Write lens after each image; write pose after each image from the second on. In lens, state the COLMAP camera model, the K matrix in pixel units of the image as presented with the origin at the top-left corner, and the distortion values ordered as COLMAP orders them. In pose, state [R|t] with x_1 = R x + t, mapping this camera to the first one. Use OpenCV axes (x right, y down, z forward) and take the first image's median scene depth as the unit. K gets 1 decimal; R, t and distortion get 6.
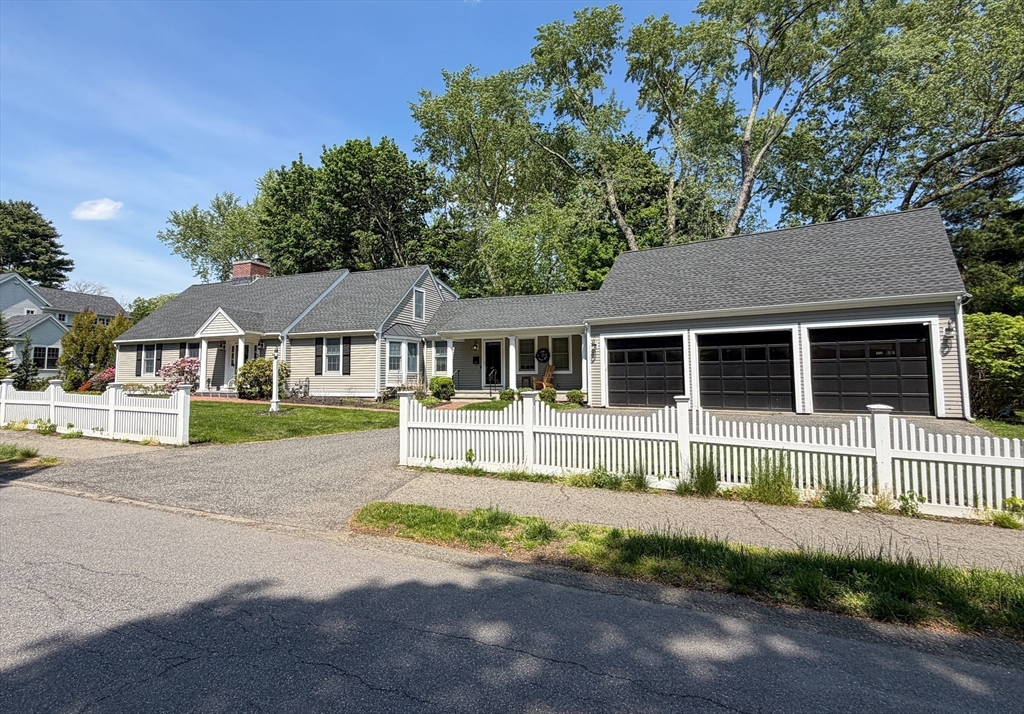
lens RADIAL K [[559.1, 0, 511.9], [0, 559.1, 338.0], [0, 0, 1]] dist [0.002417, -0.001230]
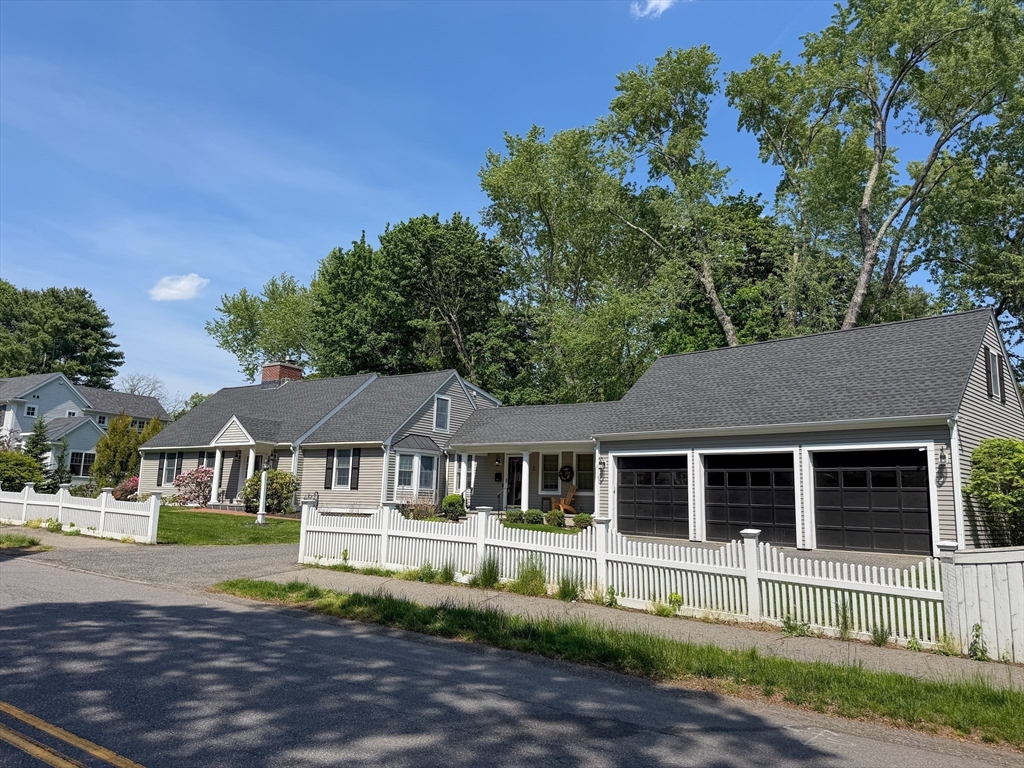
lens RADIAL K [[761.8, 0, 512.0], [0, 761.8, 384.0], [0, 0, 1]] dist [0.091359, -0.130945]
pose [[0.979092, 0.001596, -0.203413, 0.215131], [-0.018428, 0.996554, -0.080879, -0.010688], [0.202583, 0.082936, 0.975747, -0.202127]]
